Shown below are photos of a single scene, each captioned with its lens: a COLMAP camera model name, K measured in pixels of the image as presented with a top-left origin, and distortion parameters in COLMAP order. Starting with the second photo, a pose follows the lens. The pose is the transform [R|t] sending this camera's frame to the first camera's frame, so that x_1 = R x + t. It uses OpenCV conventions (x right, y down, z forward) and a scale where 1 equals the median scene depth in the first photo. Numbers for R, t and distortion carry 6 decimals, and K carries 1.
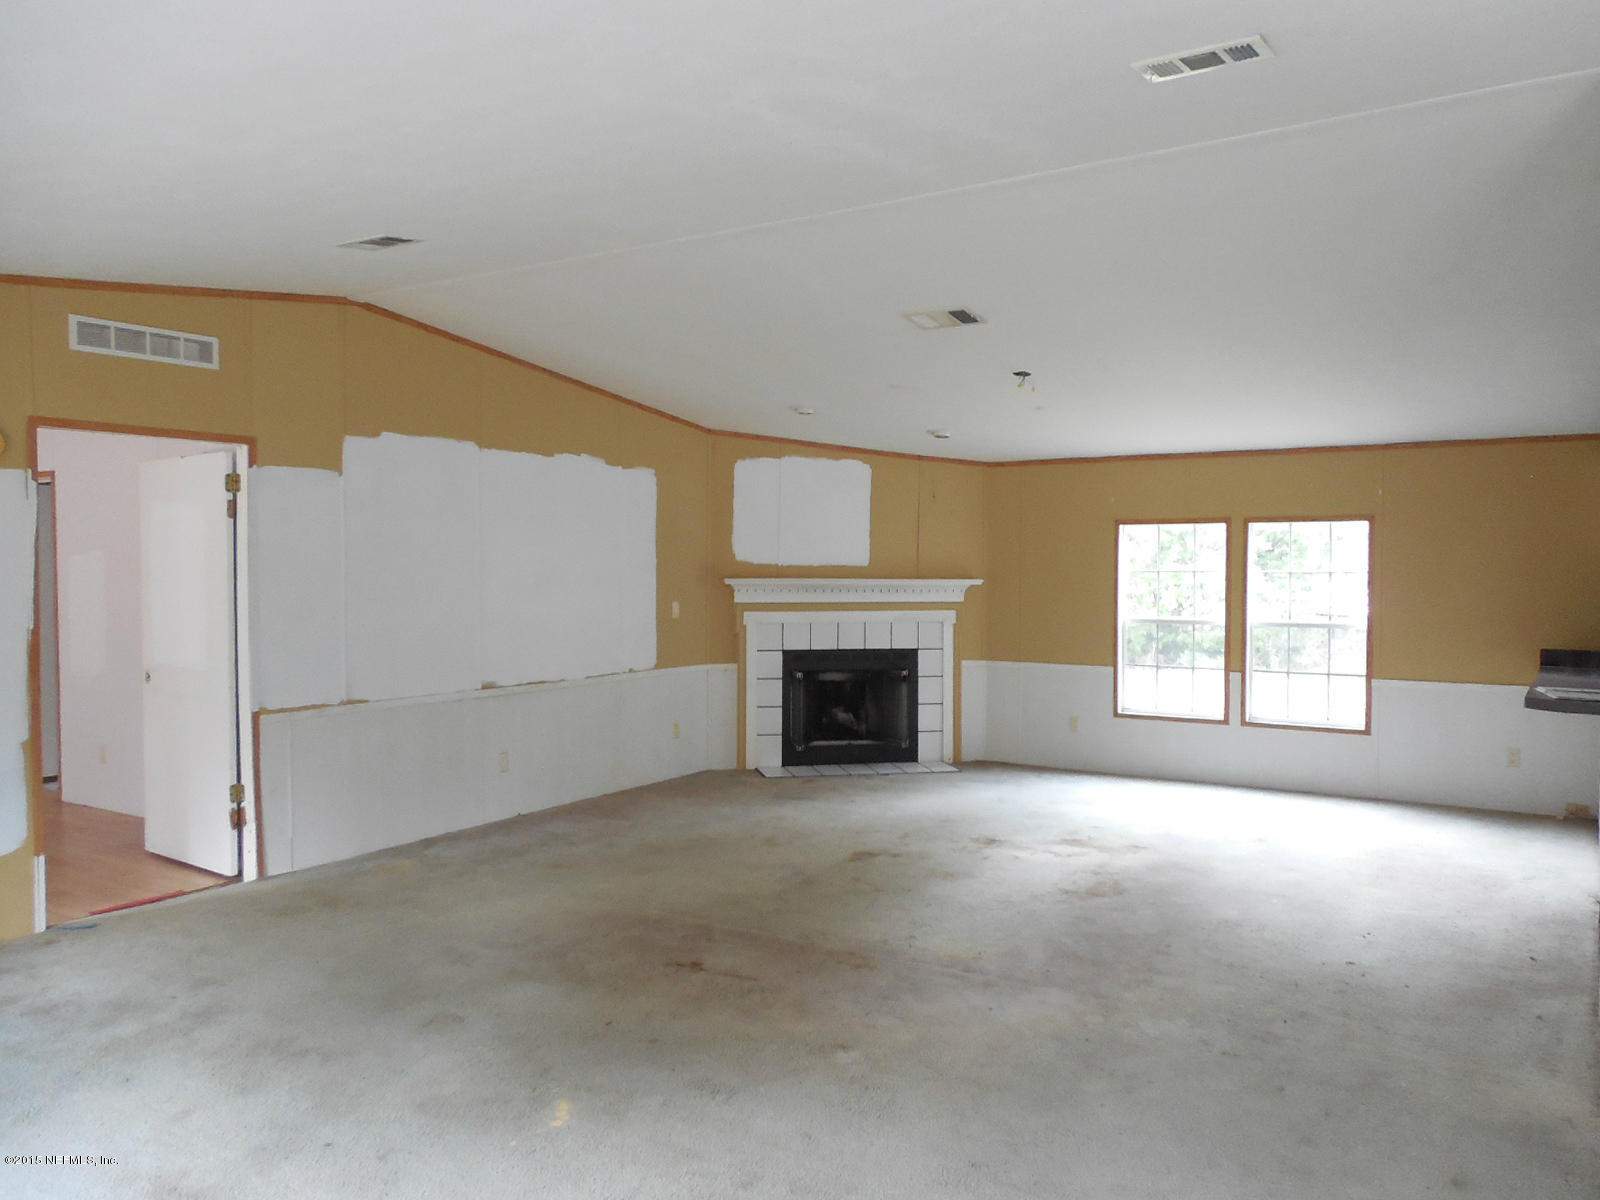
lens RADIAL K [[1202.9, 0, 800.0], [0, 1202.9, 600.0], [0, 0, 1]] dist [-0.004568, 0.007595]
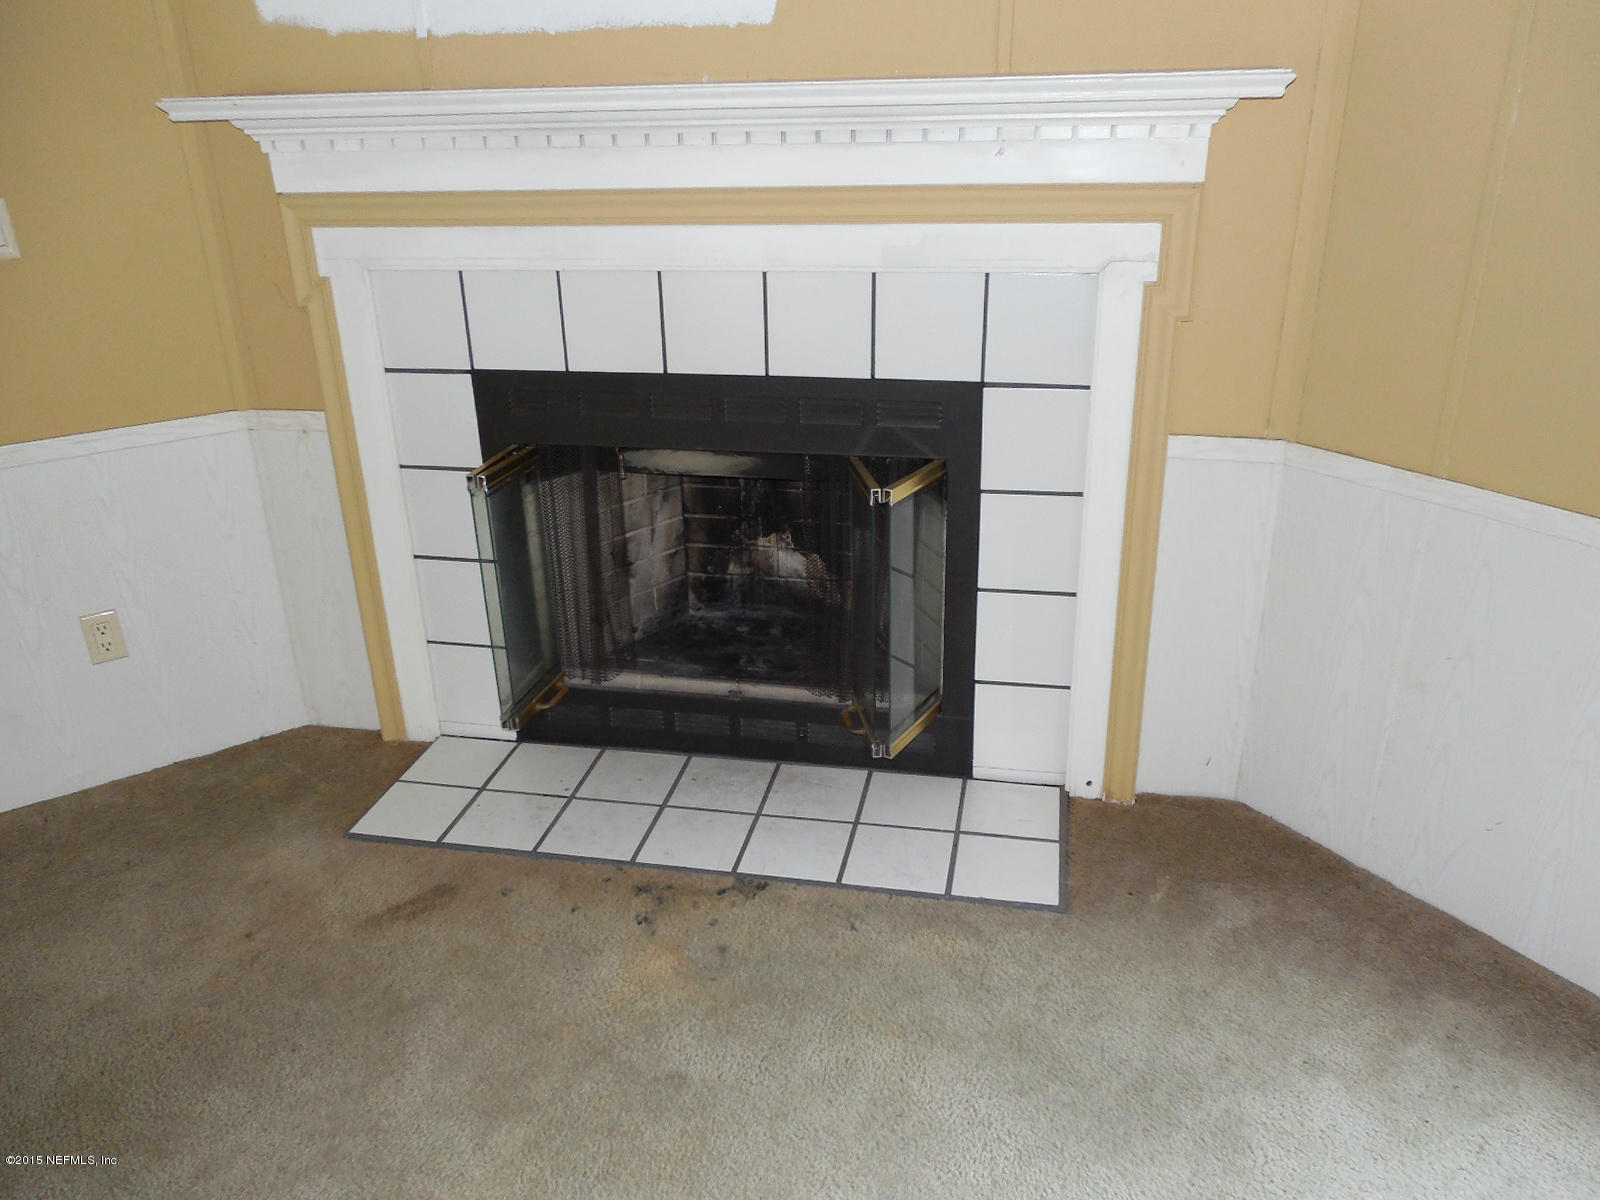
lens RADIAL K [[1202.9, 0, 800.0], [0, 1202.9, 600.0], [0, 0, 1]] dist [-0.004568, 0.007595]
pose [[0.902493, 0.143470, -0.406107, 0.172245], [0.019957, 0.927948, 0.372176, -0.010825], [0.430242, -0.343991, 0.834603, 0.767890]]
